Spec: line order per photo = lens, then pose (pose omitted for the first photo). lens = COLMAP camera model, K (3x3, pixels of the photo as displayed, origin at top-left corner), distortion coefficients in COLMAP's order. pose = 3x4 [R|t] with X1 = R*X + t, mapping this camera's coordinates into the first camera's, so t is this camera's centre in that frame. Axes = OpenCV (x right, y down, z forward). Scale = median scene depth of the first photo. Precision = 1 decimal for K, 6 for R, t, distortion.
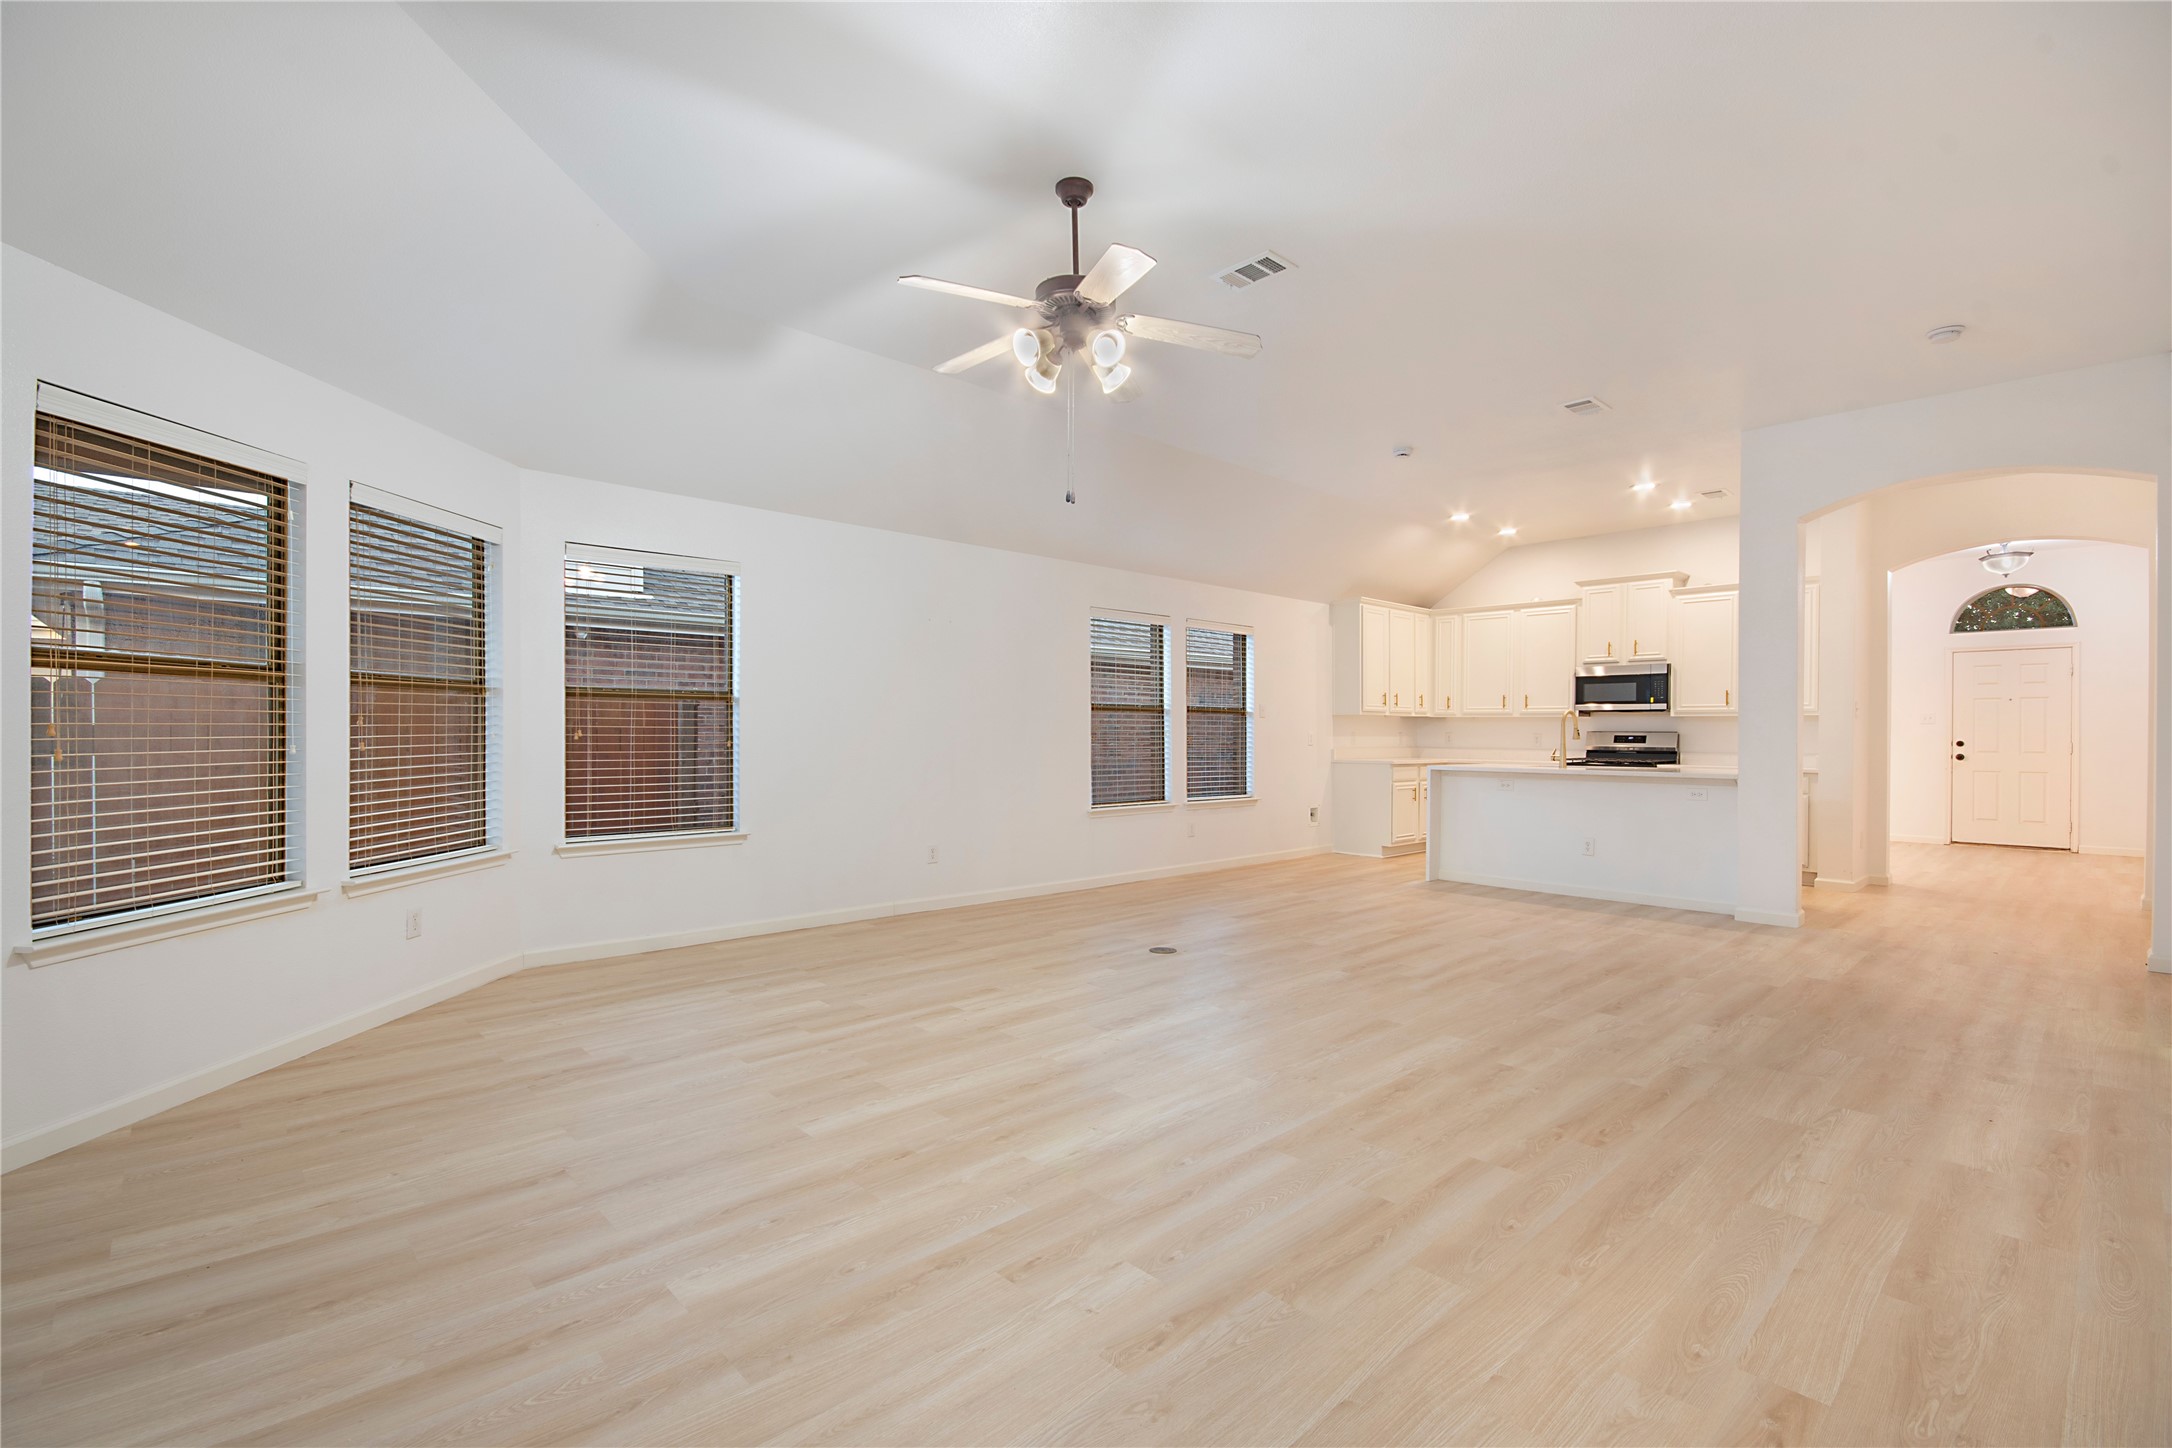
lens RADIAL K [[954.2, 0, 1094.9], [0, 954.2, 737.3], [0, 0, 1]] dist [0.022140, -0.019599]
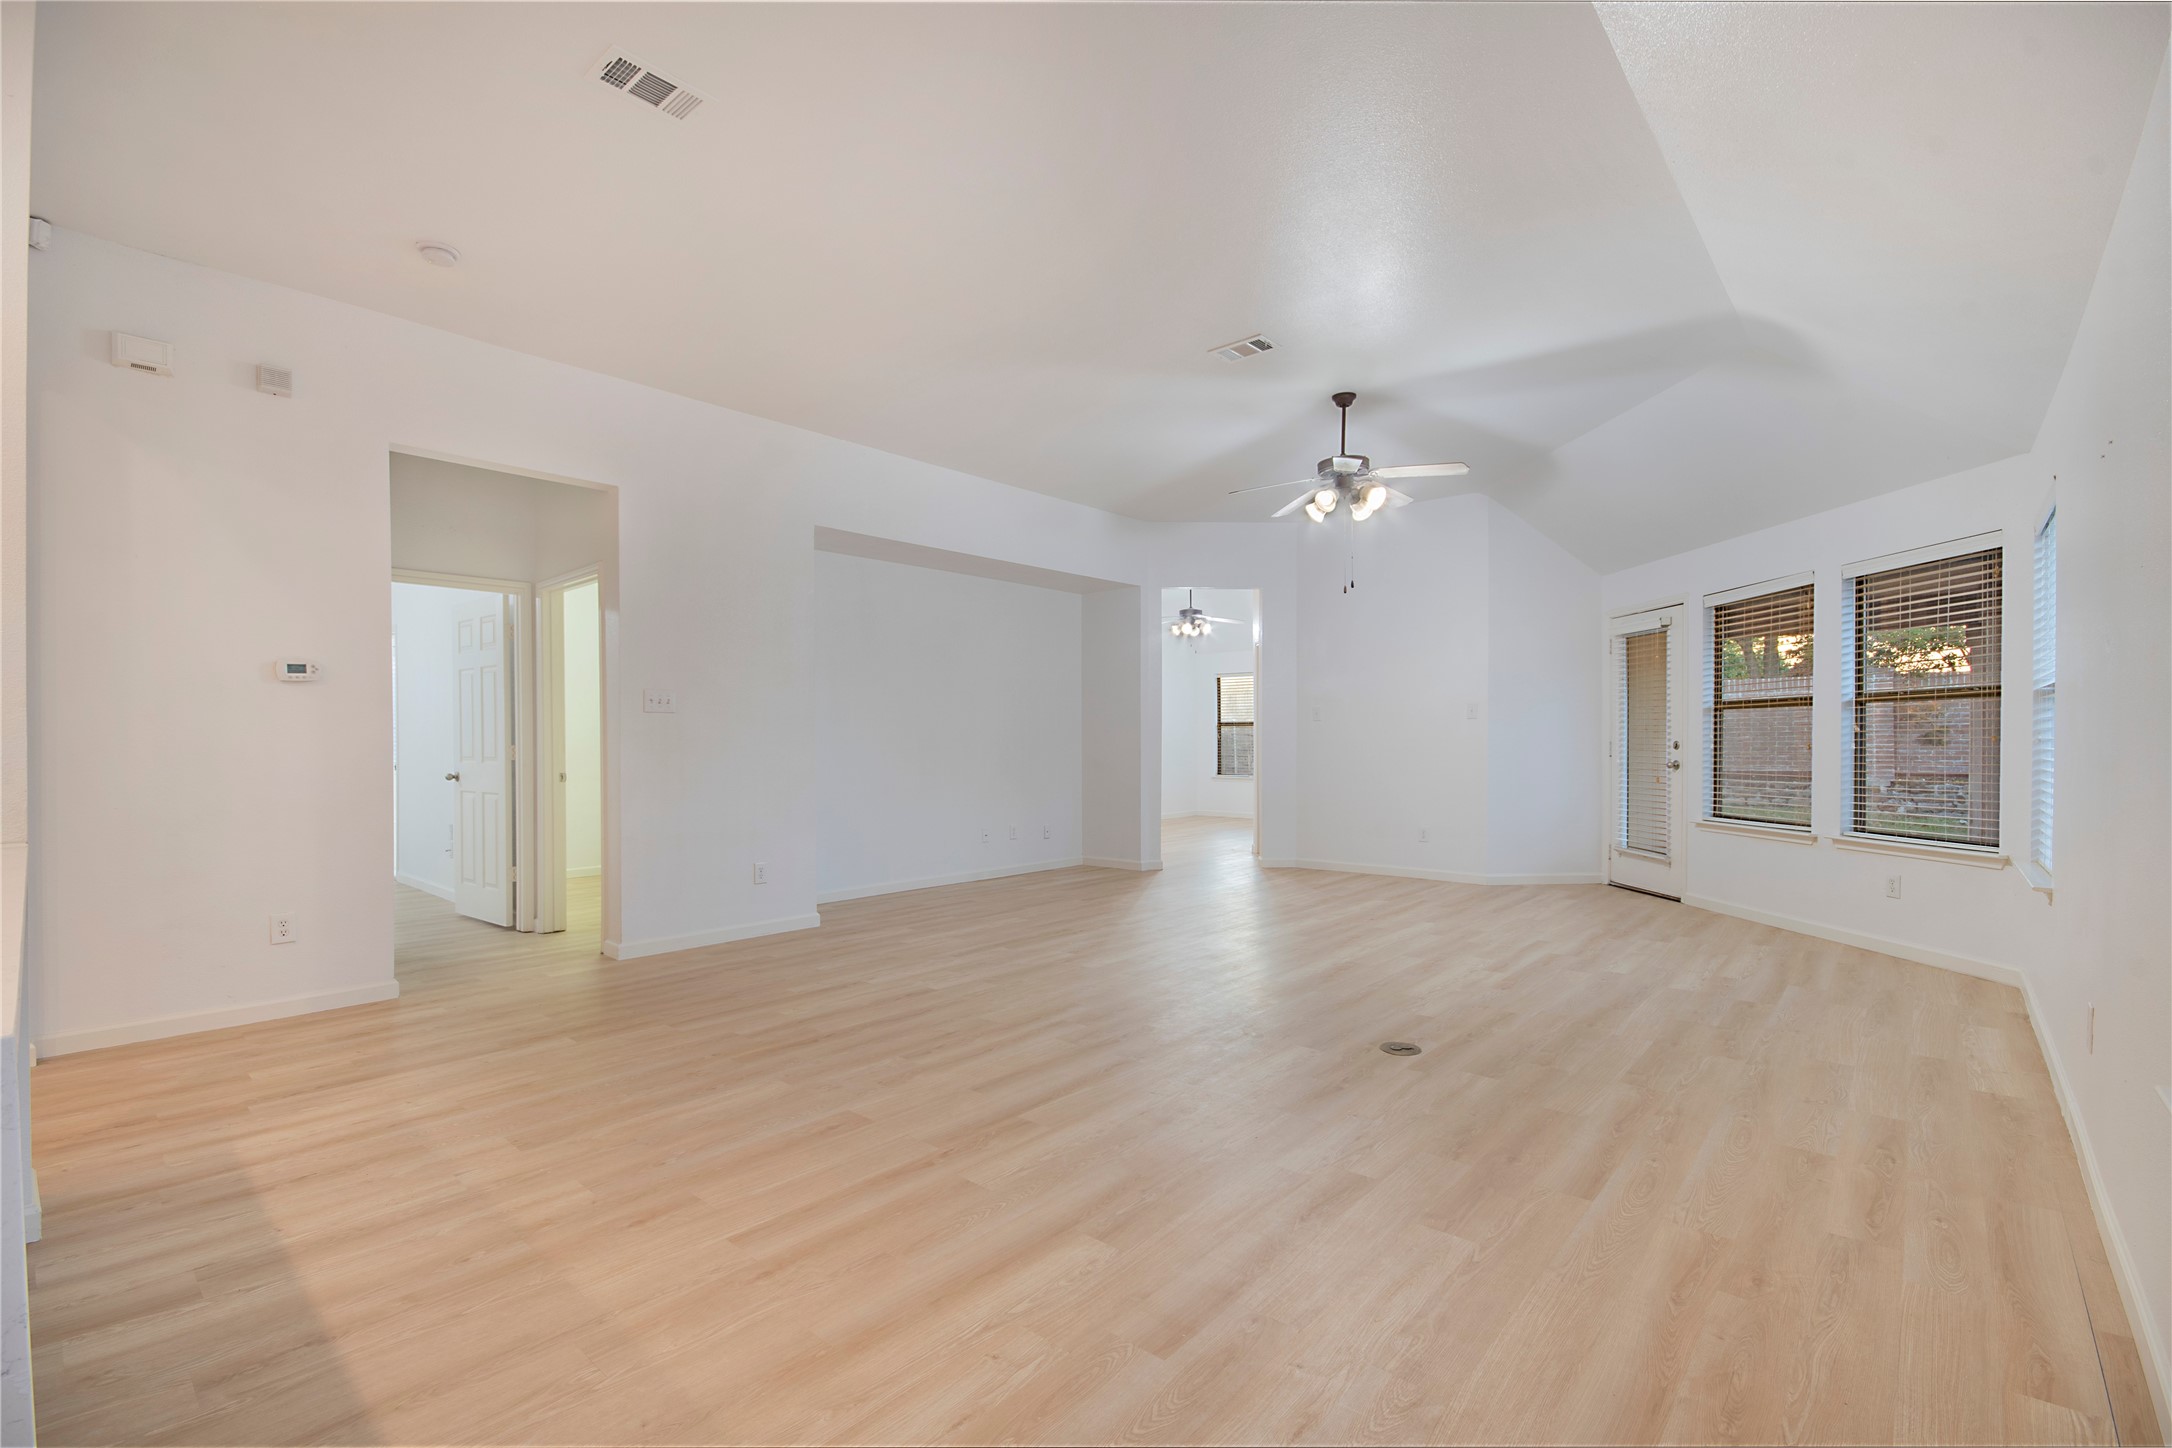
lens RADIAL K [[954.2, 0, 1094.9], [0, 954.2, 737.3], [0, 0, 1]] dist [0.022140, -0.019599]
pose [[-0.995540, -0.001064, -0.094338, 0.295215], [-0.000953, 0.999999, -0.001212, -0.000623], [0.094340, -0.001116, -0.995539, 1.385964]]
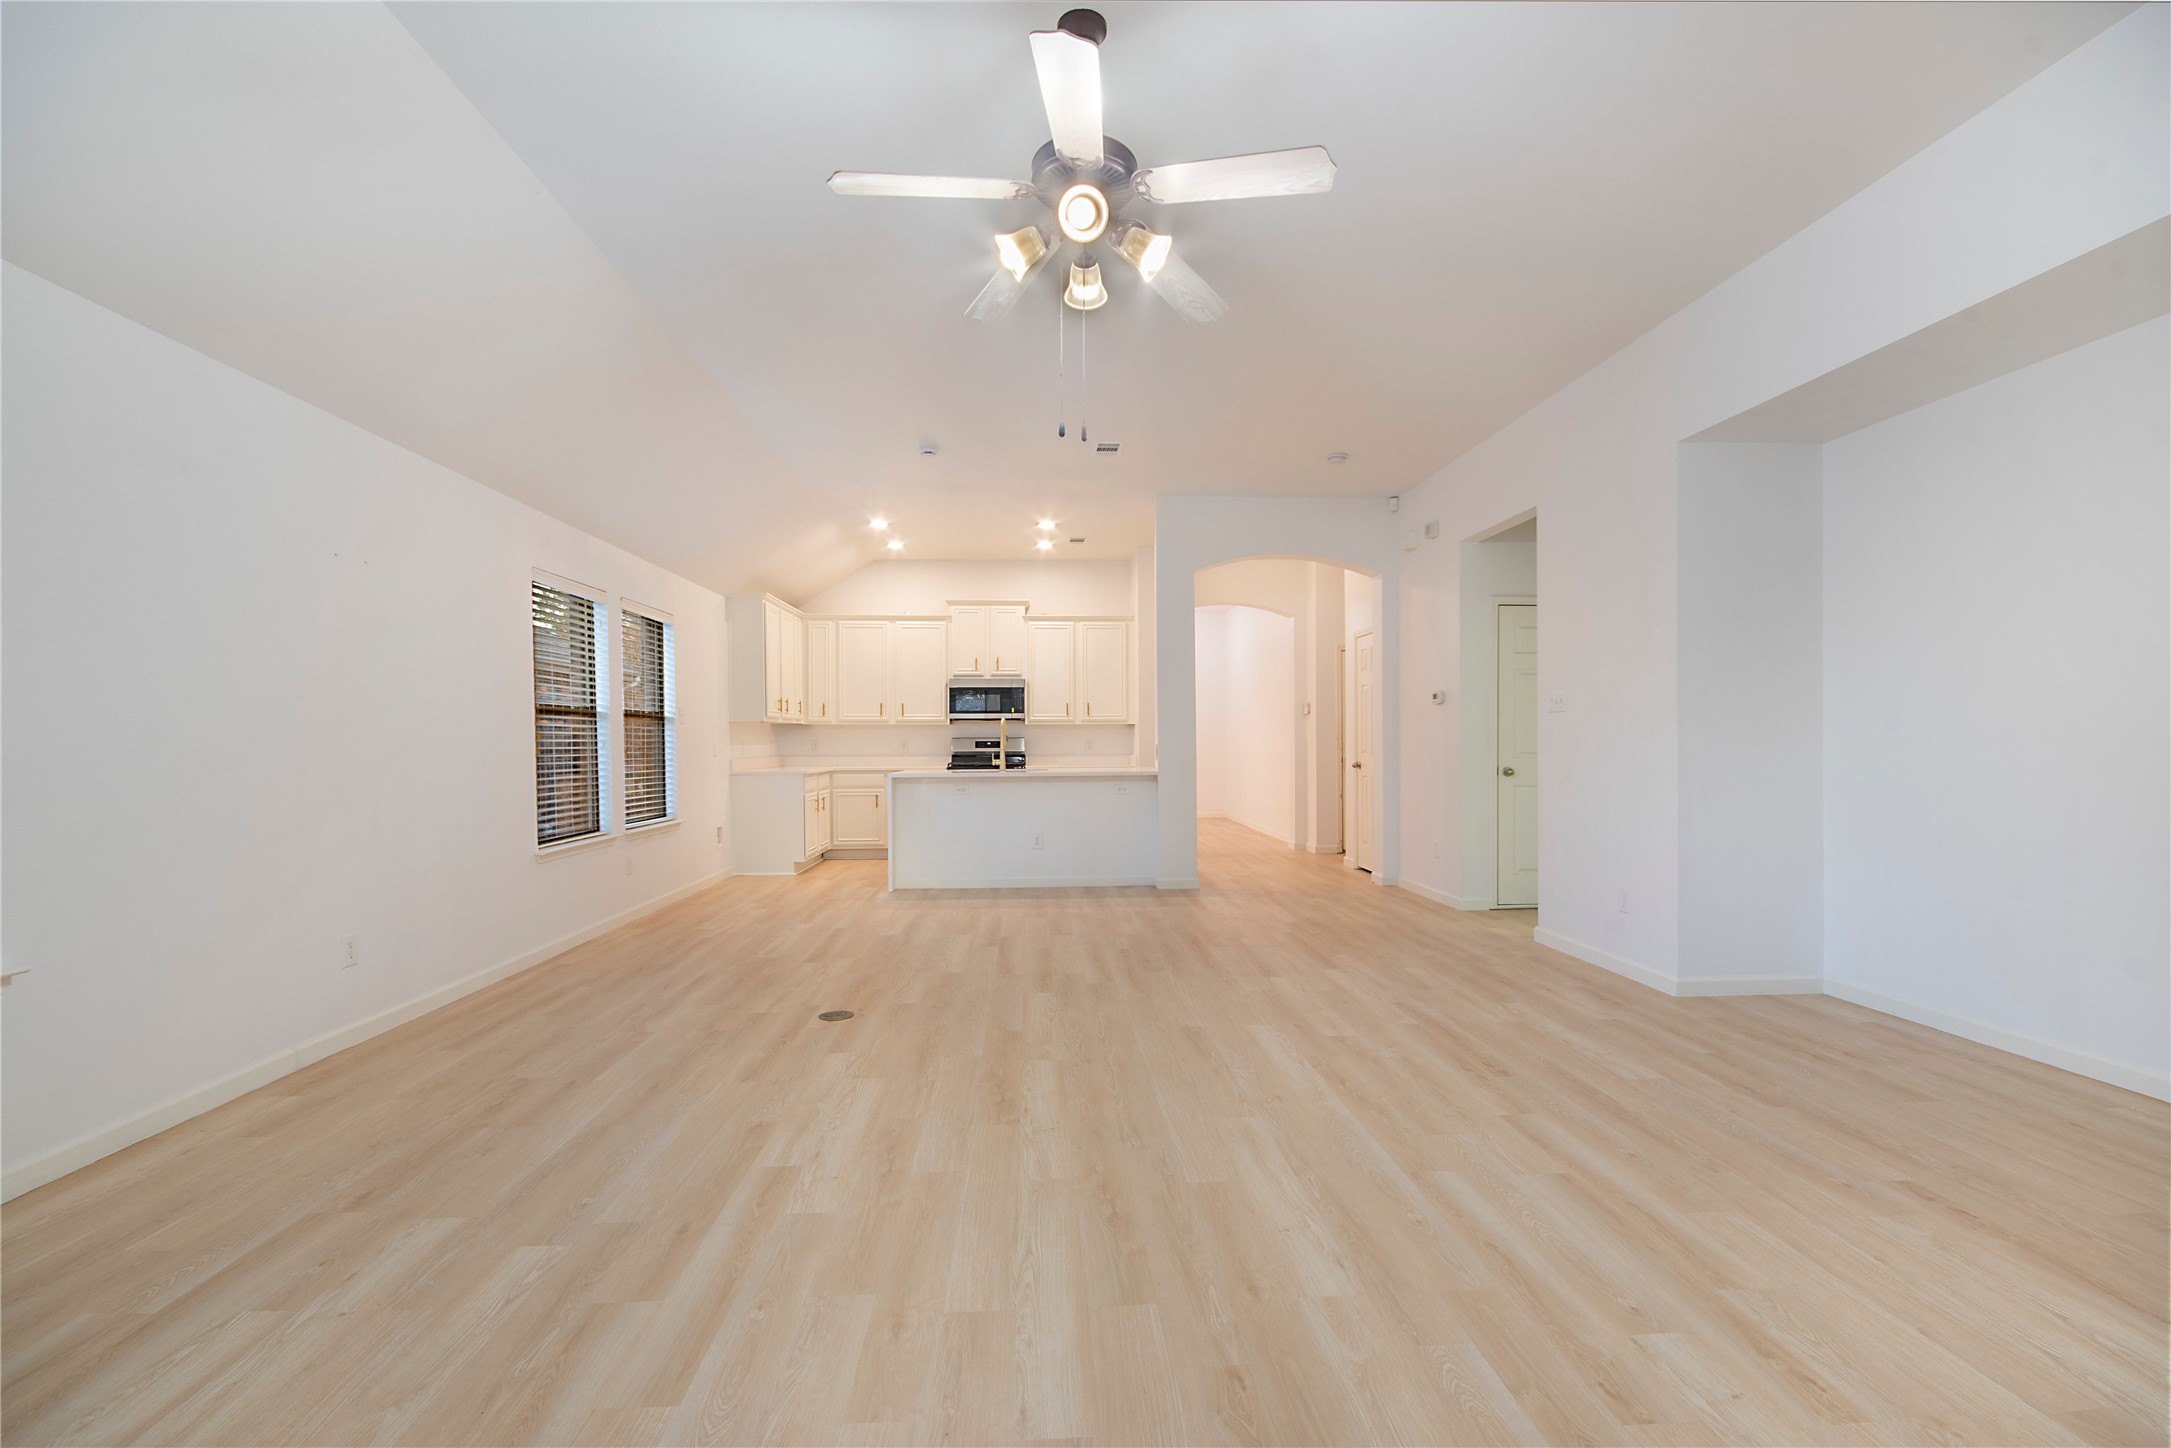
lens RADIAL K [[942.4, 0, 1085.9], [0, 942.4, 757.2], [0, 0, 1]] dist [0.001146, -0.006180]
pose [[0.645765, -0.020774, 0.763253, -0.322452], [0.010729, 0.999778, 0.018134, -0.003190], [-0.763461, -0.003522, 0.645845, 0.281157]]
